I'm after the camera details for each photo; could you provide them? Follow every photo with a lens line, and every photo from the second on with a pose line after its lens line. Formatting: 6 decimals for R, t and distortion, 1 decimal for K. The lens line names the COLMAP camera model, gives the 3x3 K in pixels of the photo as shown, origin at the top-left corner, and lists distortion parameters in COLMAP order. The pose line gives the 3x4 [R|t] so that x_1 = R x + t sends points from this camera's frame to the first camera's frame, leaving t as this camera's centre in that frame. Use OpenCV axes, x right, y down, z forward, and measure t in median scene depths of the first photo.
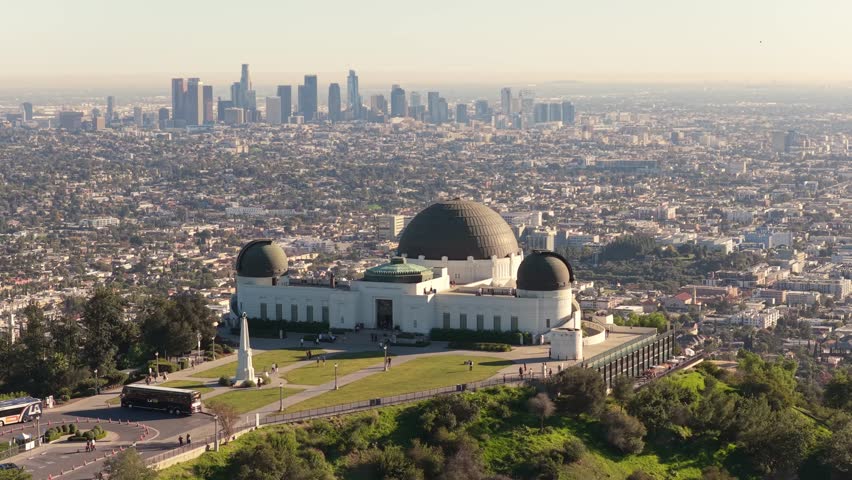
lens RADIAL K [[1931.6, 0, 426.0], [0, 1931.6, 240.0], [0, 0, 1]] dist [-0.178607, 0.223469]
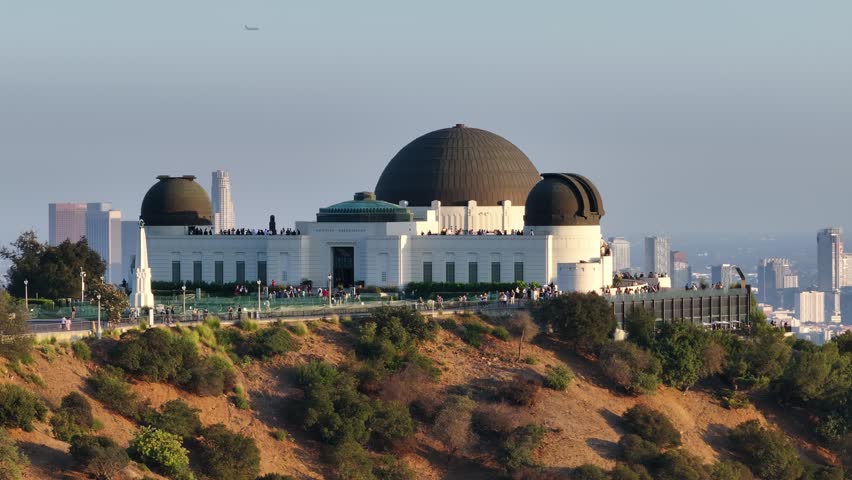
lens RADIAL K [[4646.7, 0, 426.0], [0, 4646.7, 240.0], [0, 0, 1]] dist [-0.118685, -7.501789]
pose [[0.998747, 0.002133, -0.050005, 0.095083], [-0.006145, 0.996758, -0.080228, 0.166107], [0.049672, 0.080435, 0.995521, -0.712058]]
